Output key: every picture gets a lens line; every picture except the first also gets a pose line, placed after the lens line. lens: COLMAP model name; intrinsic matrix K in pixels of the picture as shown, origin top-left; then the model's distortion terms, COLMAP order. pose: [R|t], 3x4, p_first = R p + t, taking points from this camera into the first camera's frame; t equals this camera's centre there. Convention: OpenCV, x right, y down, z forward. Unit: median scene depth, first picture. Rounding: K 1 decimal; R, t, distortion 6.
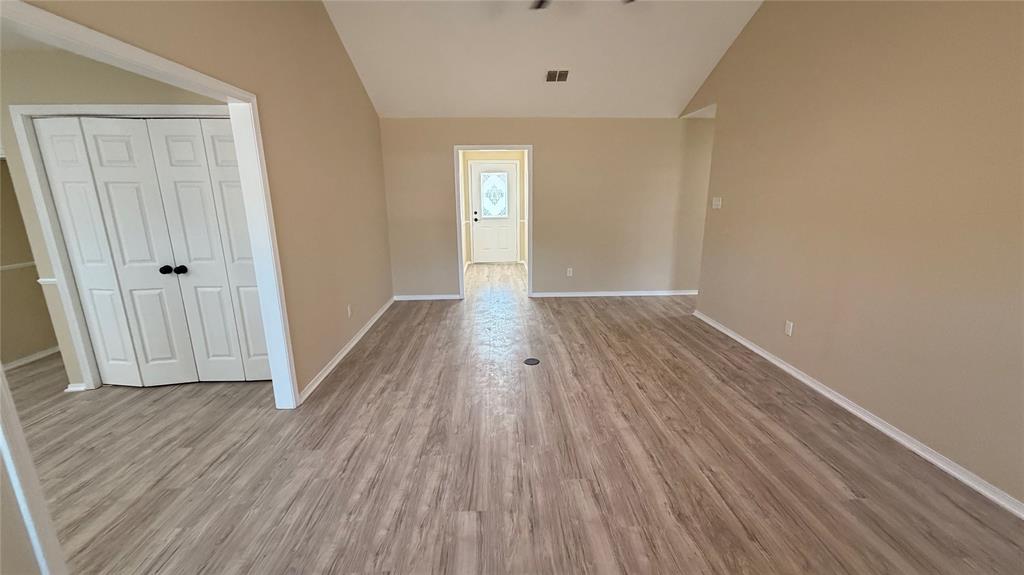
lens RADIAL K [[405.8, 0, 515.3], [0, 405.8, 282.0], [0, 0, 1]] dist [0.000192, 0.000124]
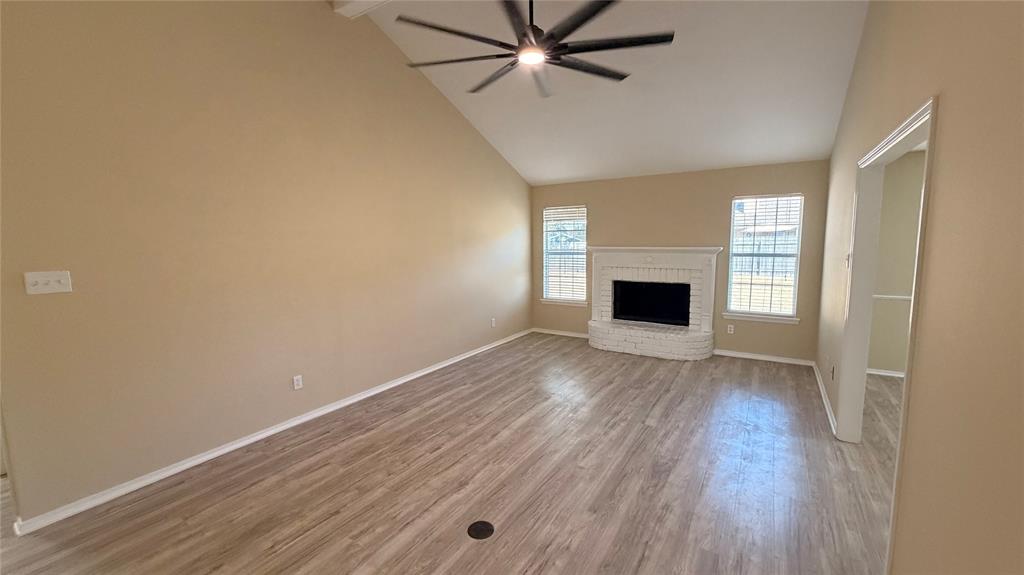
lens RADIAL K [[405.8, 0, 515.4], [0, 405.8, 286.0], [0, 0, 1]] dist [0.000192, 0.000124]
pose [[-0.816775, -0.048787, 0.574891, -0.412724], [0.146027, 0.946495, 0.287790, -0.389138], [-0.558171, 0.319009, -0.765949, 1.647347]]
